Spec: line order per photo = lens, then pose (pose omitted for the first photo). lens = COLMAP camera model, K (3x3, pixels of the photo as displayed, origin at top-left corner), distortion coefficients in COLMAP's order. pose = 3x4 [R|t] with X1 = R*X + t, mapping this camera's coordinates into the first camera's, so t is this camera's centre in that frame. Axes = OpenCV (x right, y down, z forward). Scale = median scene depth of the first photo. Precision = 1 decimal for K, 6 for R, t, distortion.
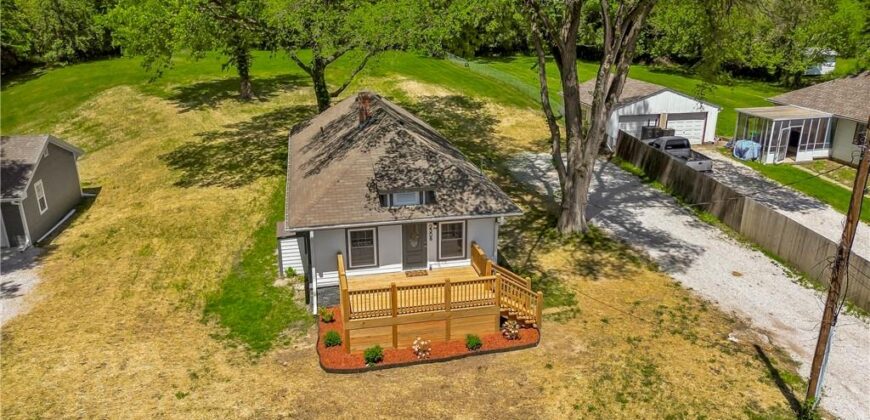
lens RADIAL K [[621.5, 0, 446.1], [0, 621.5, 235.7], [0, 0, 1]] dist [0.061666, 0.000475]
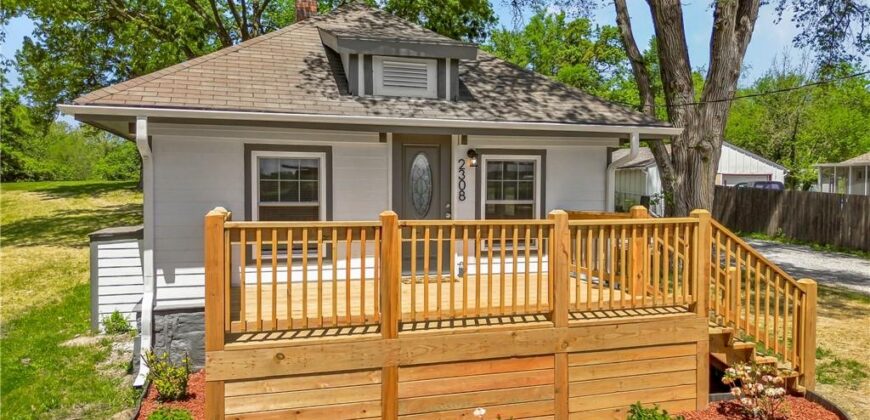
lens RADIAL K [[615.7, 0, 425.4], [0, 615.7, 221.8], [0, 0, 1]] dist [0.057750, -0.000532]
pose [[0.998030, -0.017677, 0.060198, -0.072486], [0.036816, 0.941936, -0.333769, 0.155320], [-0.050803, 0.335327, 0.940731, 0.625918]]
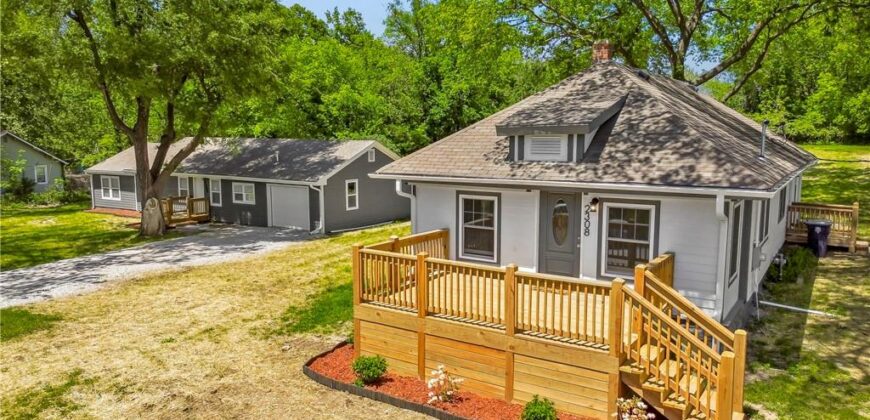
lens RADIAL K [[621.5, 0, 446.1], [0, 621.5, 235.7], [0, 0, 1]] dist [0.061666, 0.000475]
pose [[0.683597, 0.104389, -0.722356, 0.288824], [-0.266169, 0.957214, -0.113558, 0.103510], [0.679595, 0.269897, 0.682134, 0.541391]]
